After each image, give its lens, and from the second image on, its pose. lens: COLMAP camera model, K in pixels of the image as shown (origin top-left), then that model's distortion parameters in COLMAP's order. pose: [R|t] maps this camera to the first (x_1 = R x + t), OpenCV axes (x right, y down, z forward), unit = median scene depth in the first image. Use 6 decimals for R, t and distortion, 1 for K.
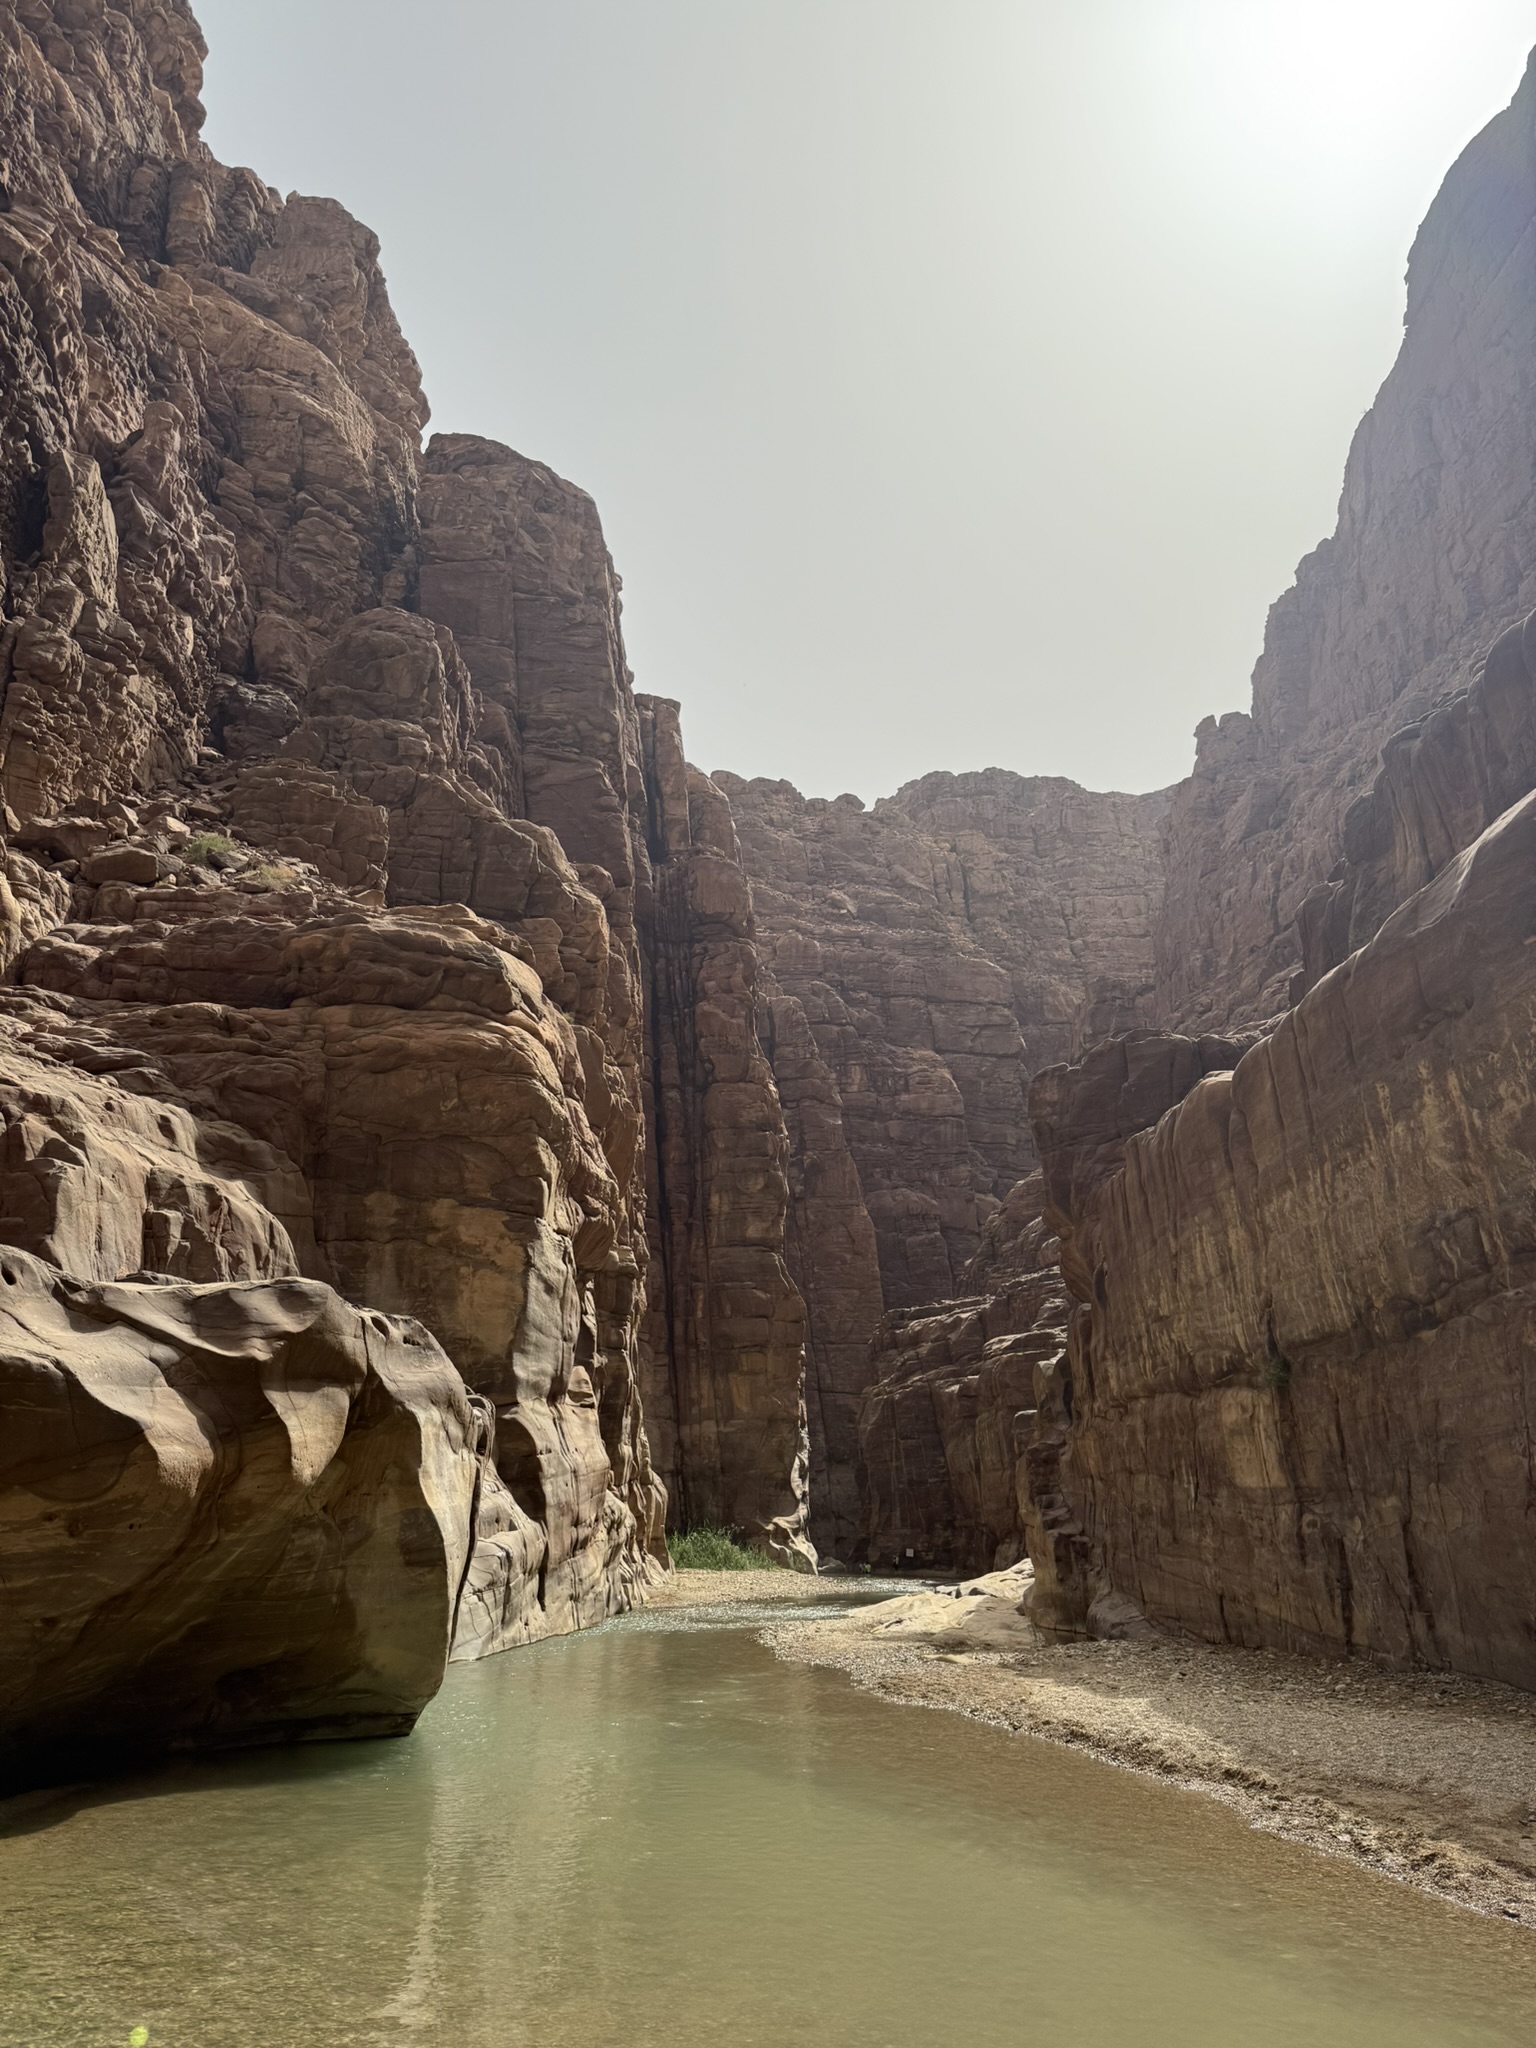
lens RADIAL K [[1397.5, 0, 768.0], [0, 1397.5, 1024.0], [0, 0, 1]] dist [0.121357, -0.001106]
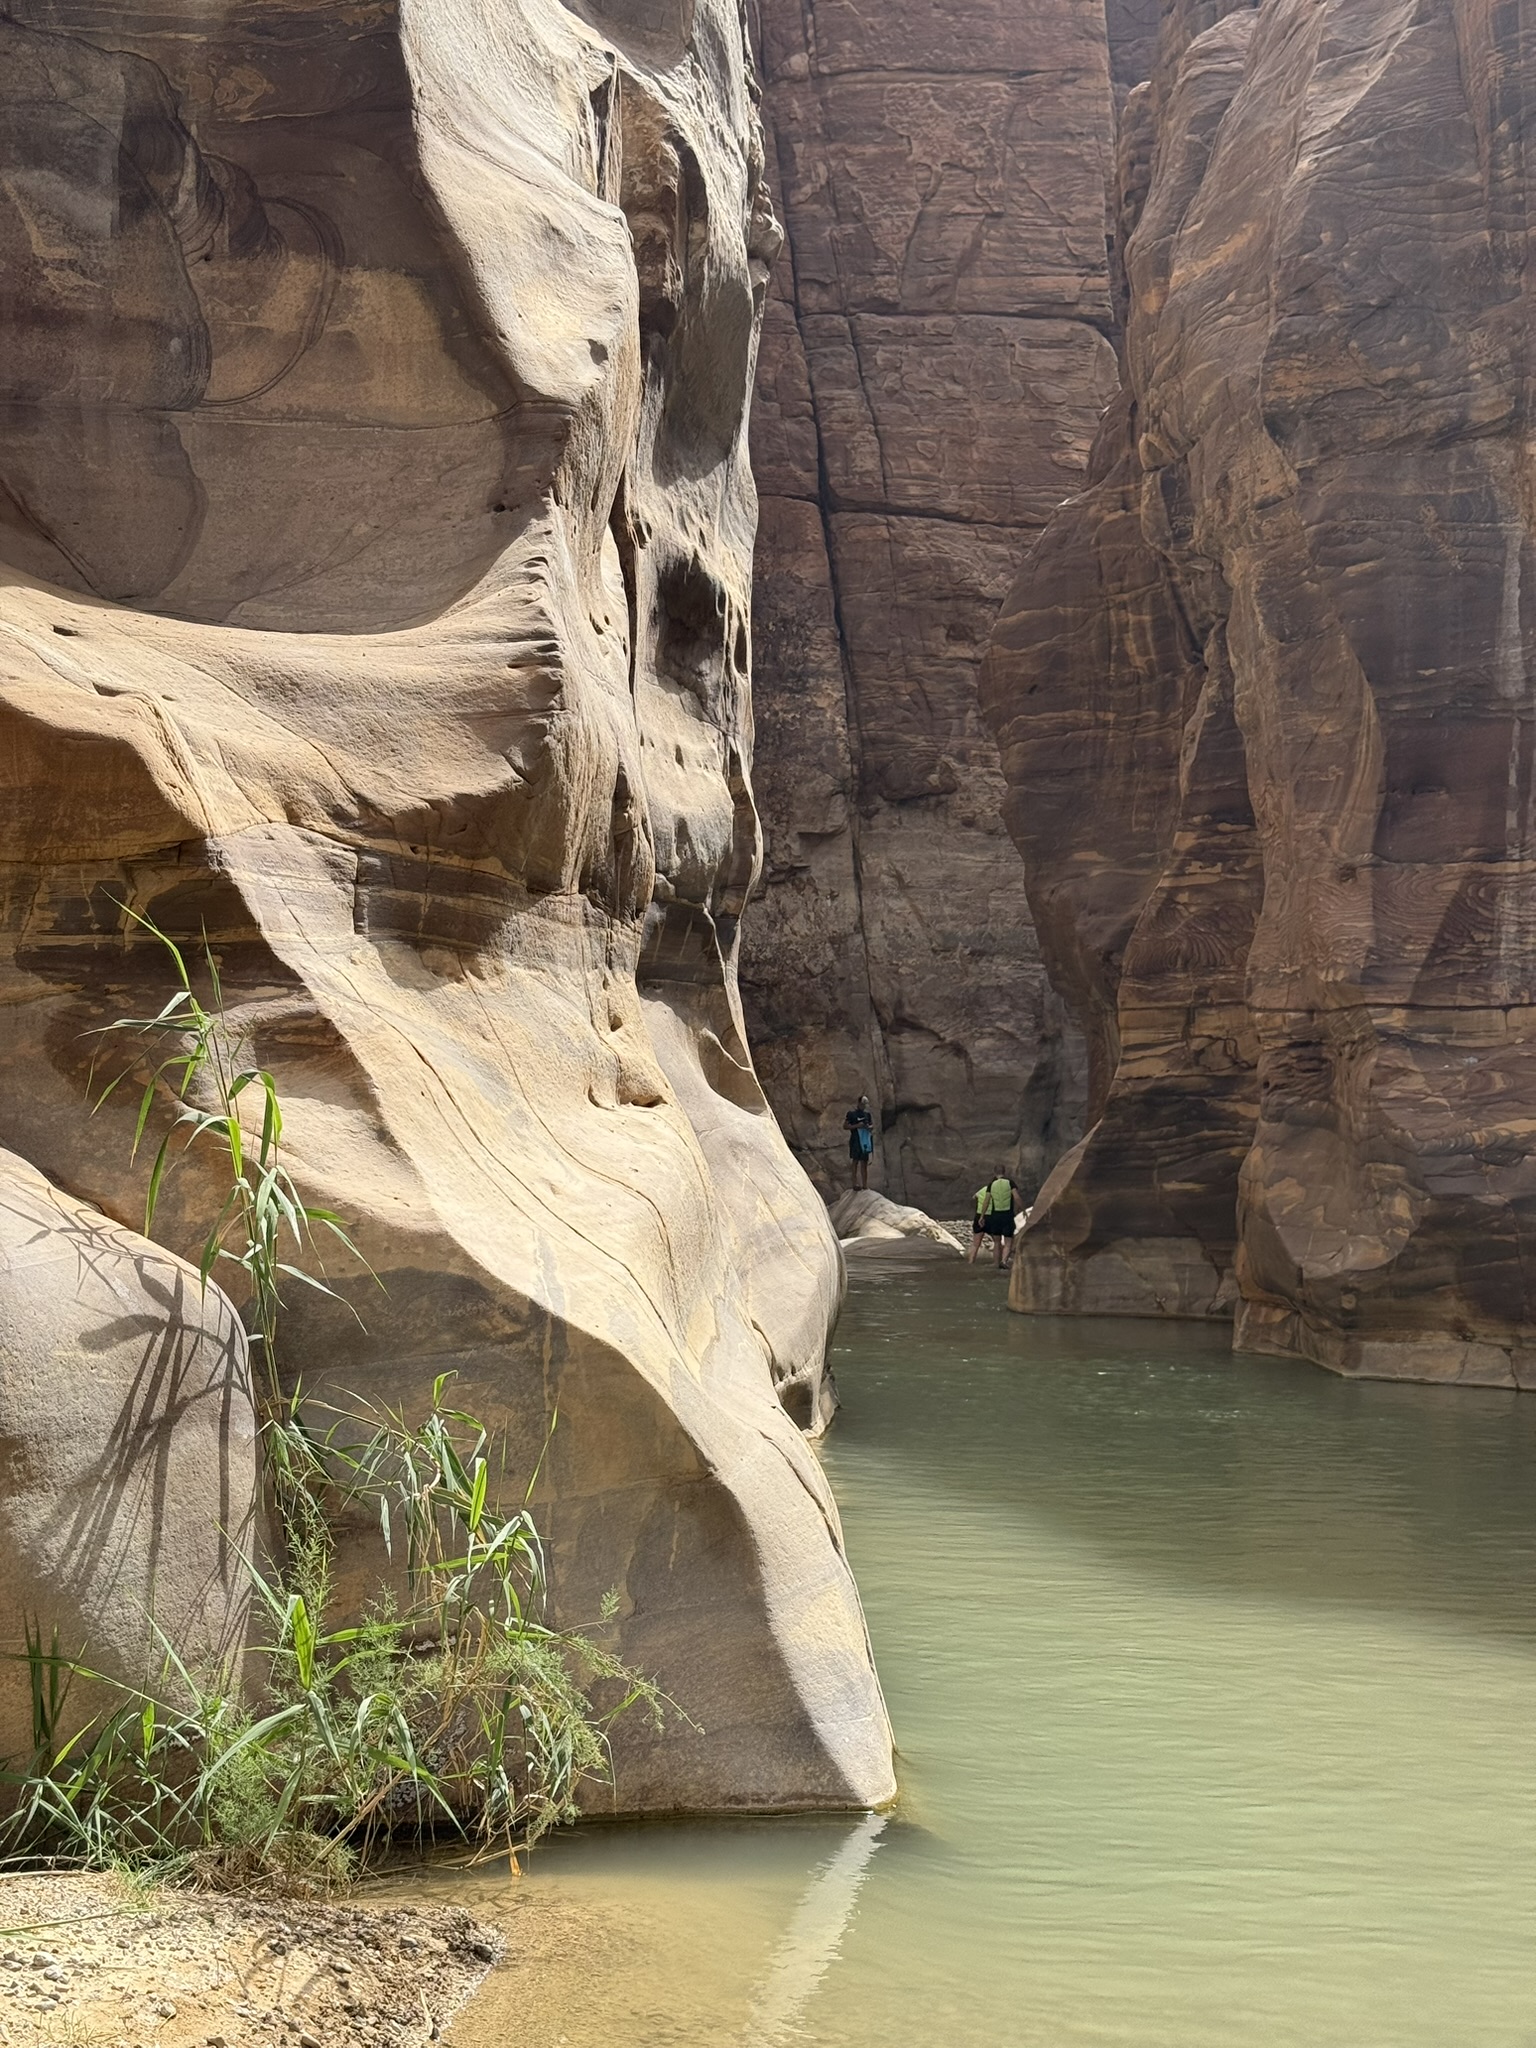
lens RADIAL K [[2838.7, 0, 768.0], [0, 2838.7, 1024.0], [0, 0, 1]] dist [0.212117, -0.458020]
pose [[0.999707, 0.003431, 0.023964, 0.018449], [-0.010642, 0.951425, 0.307695, 0.216601], [-0.021744, -0.307860, 0.951183, 0.590662]]
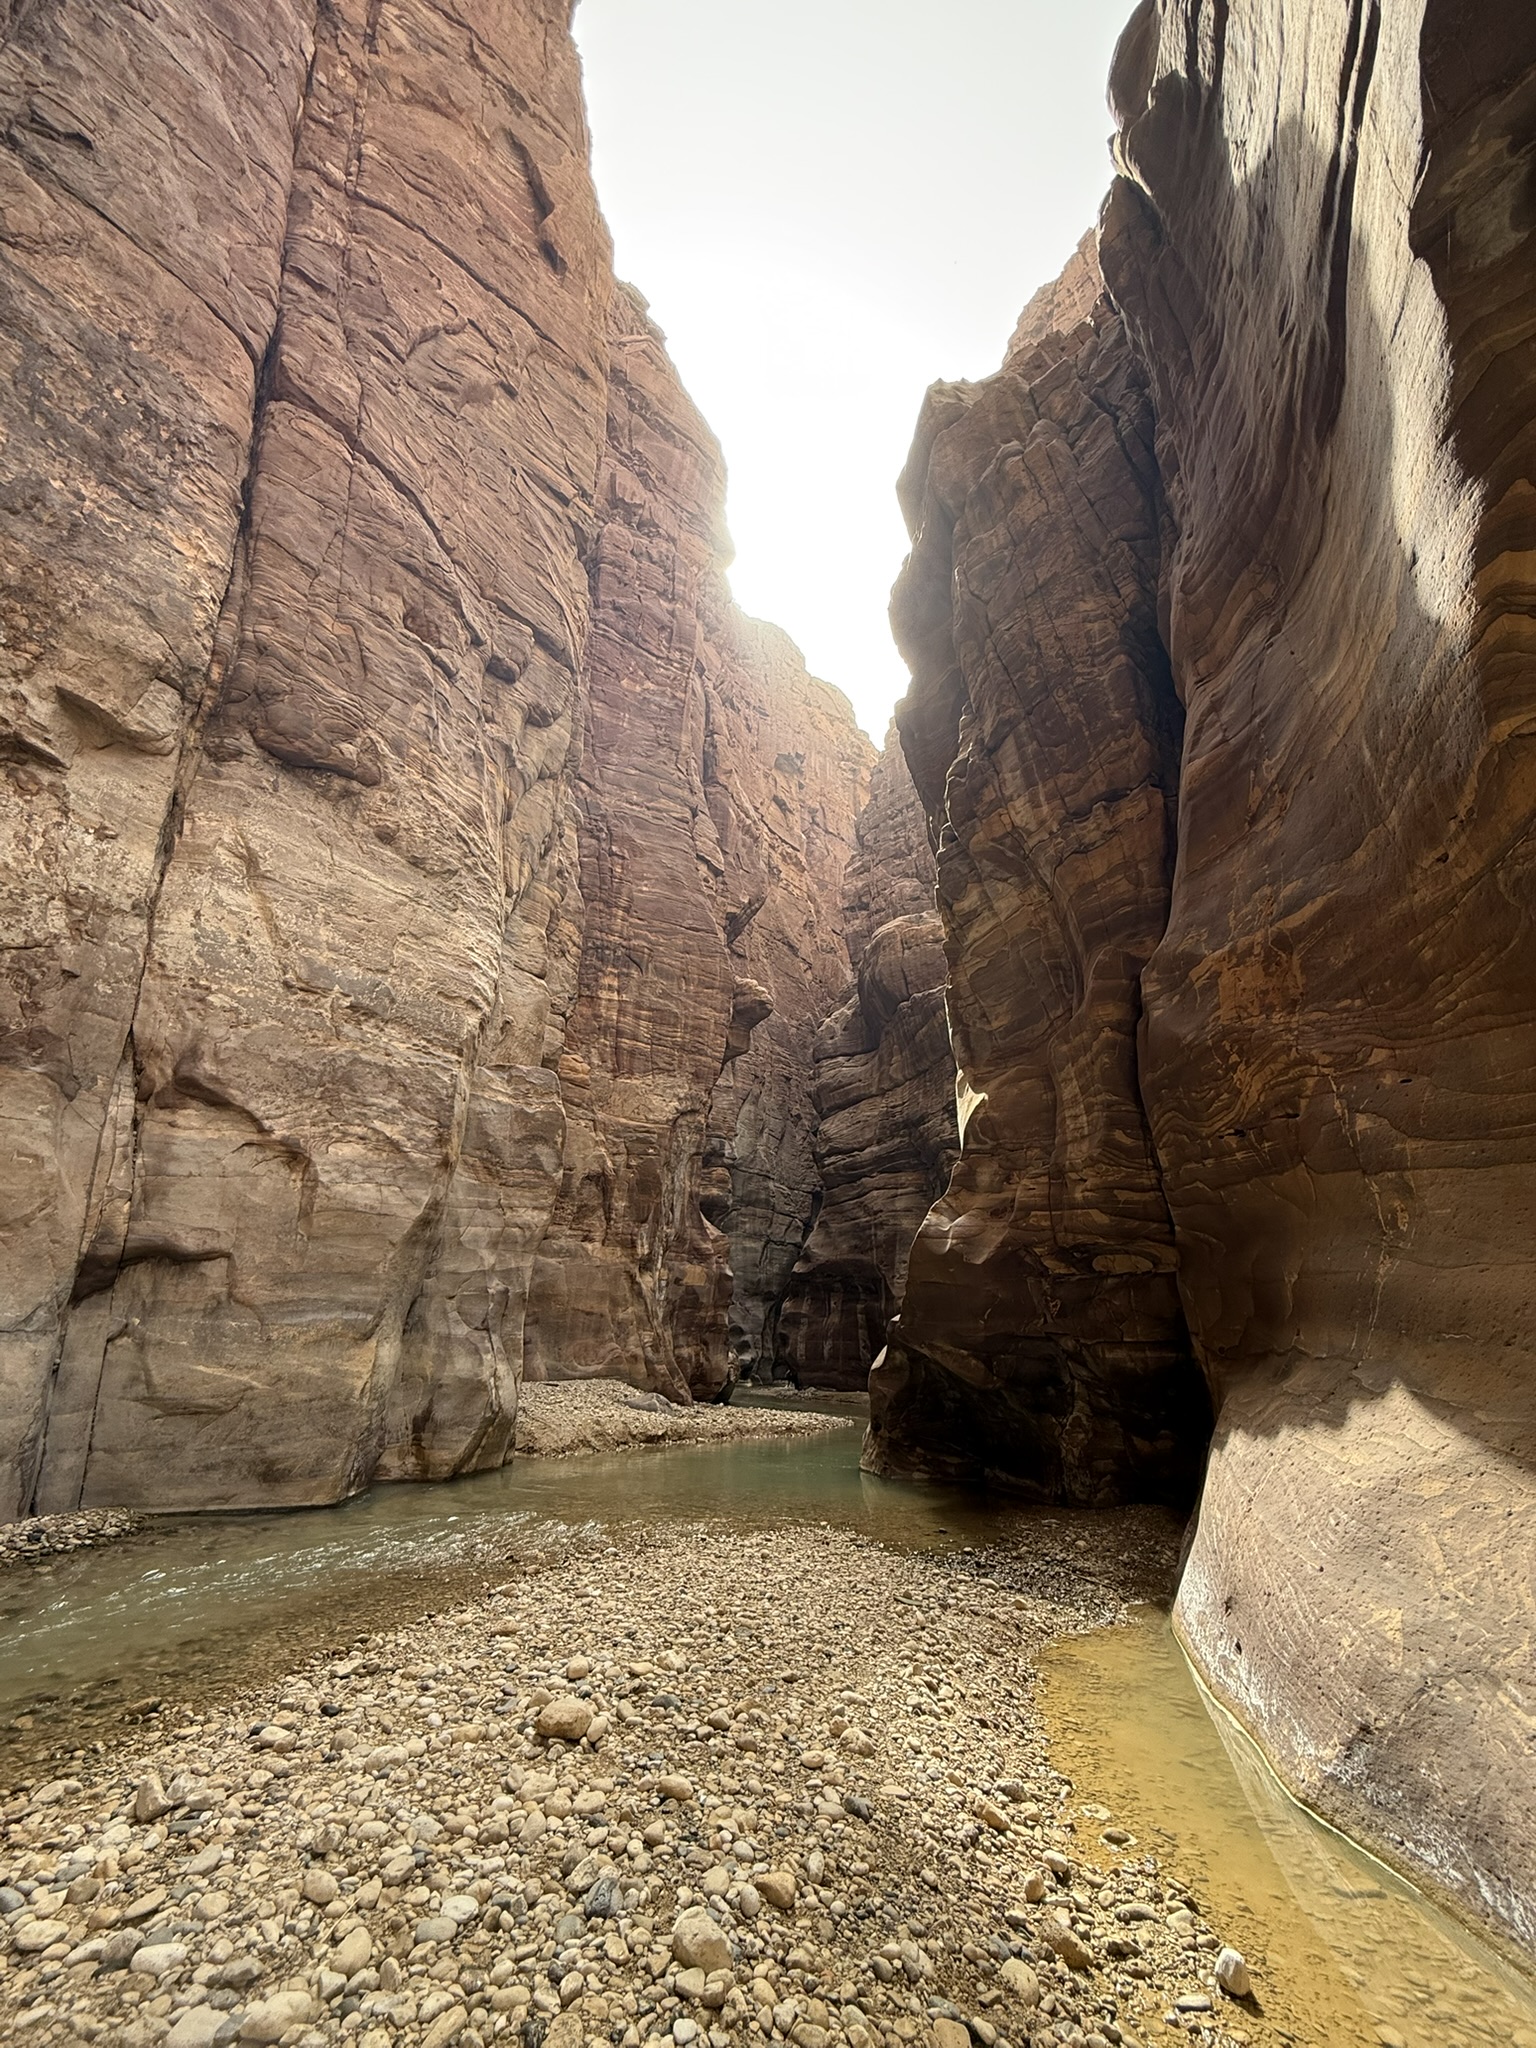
lens RADIAL K [[815.2, 0, 773.1], [0, 815.2, 1015.9], [0, 0, 1]] dist [-0.000017, -0.000062]
pose [[0.771441, 0.253525, 0.583614, 0.049597], [-0.229698, 0.966307, -0.116146, 0.357757], [-0.593396, -0.044455, 0.803682, 0.967242]]
